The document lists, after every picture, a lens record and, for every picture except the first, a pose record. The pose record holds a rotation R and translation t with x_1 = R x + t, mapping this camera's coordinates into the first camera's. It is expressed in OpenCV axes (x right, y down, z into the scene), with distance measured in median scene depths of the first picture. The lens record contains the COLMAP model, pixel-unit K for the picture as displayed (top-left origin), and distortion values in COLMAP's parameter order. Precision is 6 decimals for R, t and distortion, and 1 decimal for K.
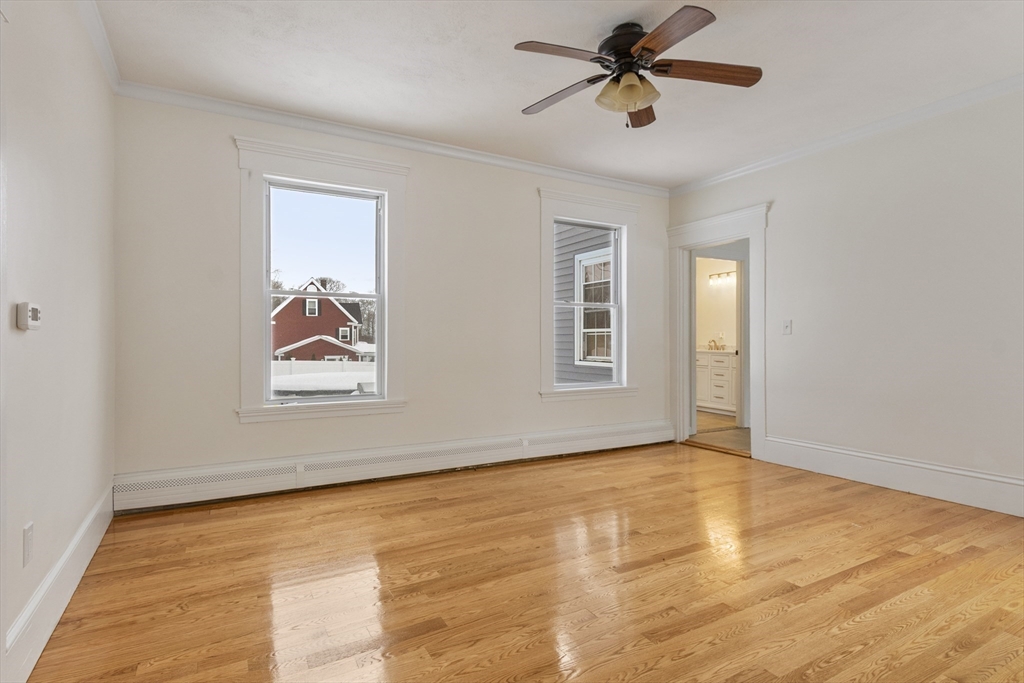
lens RADIAL K [[526.1, 0, 512.0], [0, 526.1, 341.5], [0, 0, 1]] dist [0.005207, -0.000001]
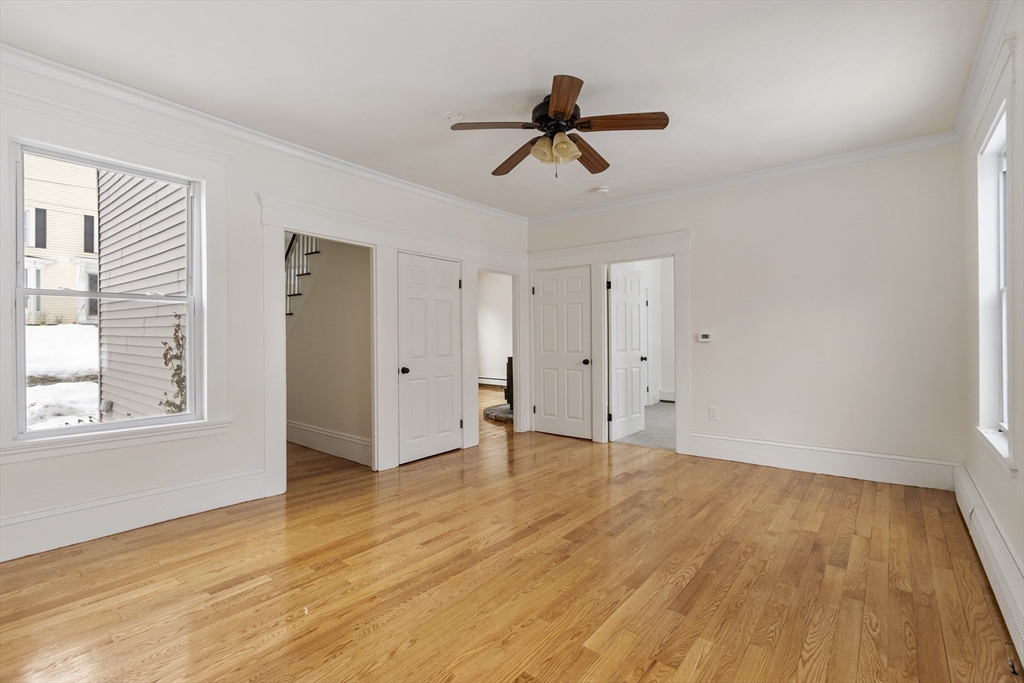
lens RADIAL K [[463.1, 0, 512.0], [0, 463.1, 341.5], [0, 0, 1]] dist [0.001575, 0.000100]
pose [[-0.931053, 0.009644, -0.364757, 0.460659], [0.004654, 0.999883, 0.014557, -0.027360], [0.364855, 0.011856, -0.930989, 1.273956]]
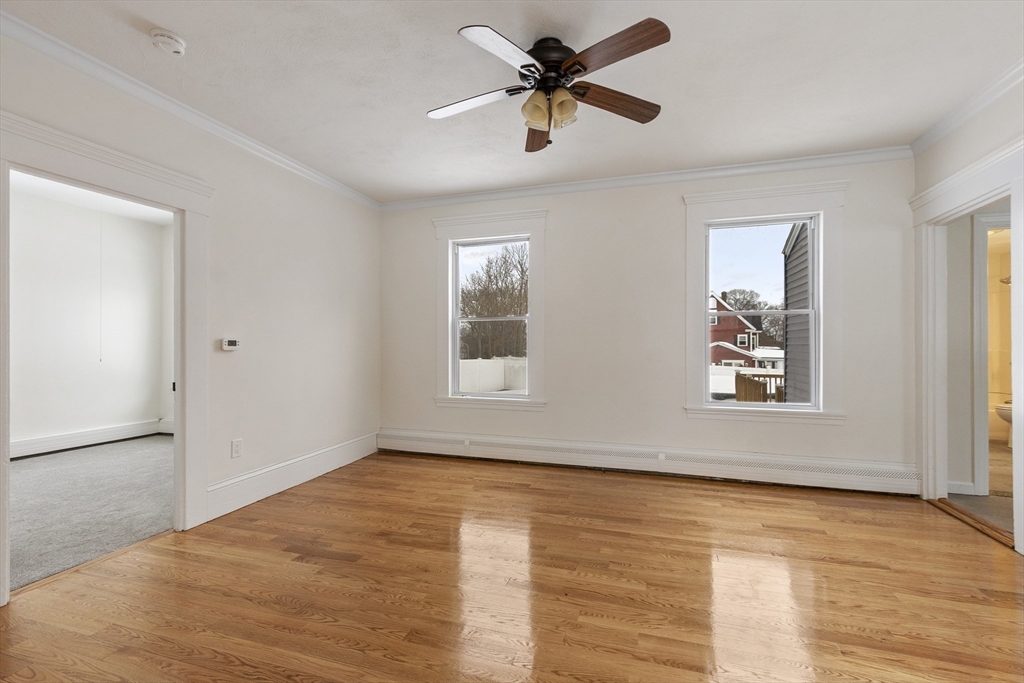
lens RADIAL K [[448.1, 0, 512.0], [0, 448.1, 341.5], [0, 0, 1]] dist [0.002518, -0.000207]
pose [[0.675396, -0.006161, -0.737429, 0.517040], [-0.001924, 0.999947, -0.010116, -0.016889], [0.737453, 0.008251, 0.675348, 0.247158]]
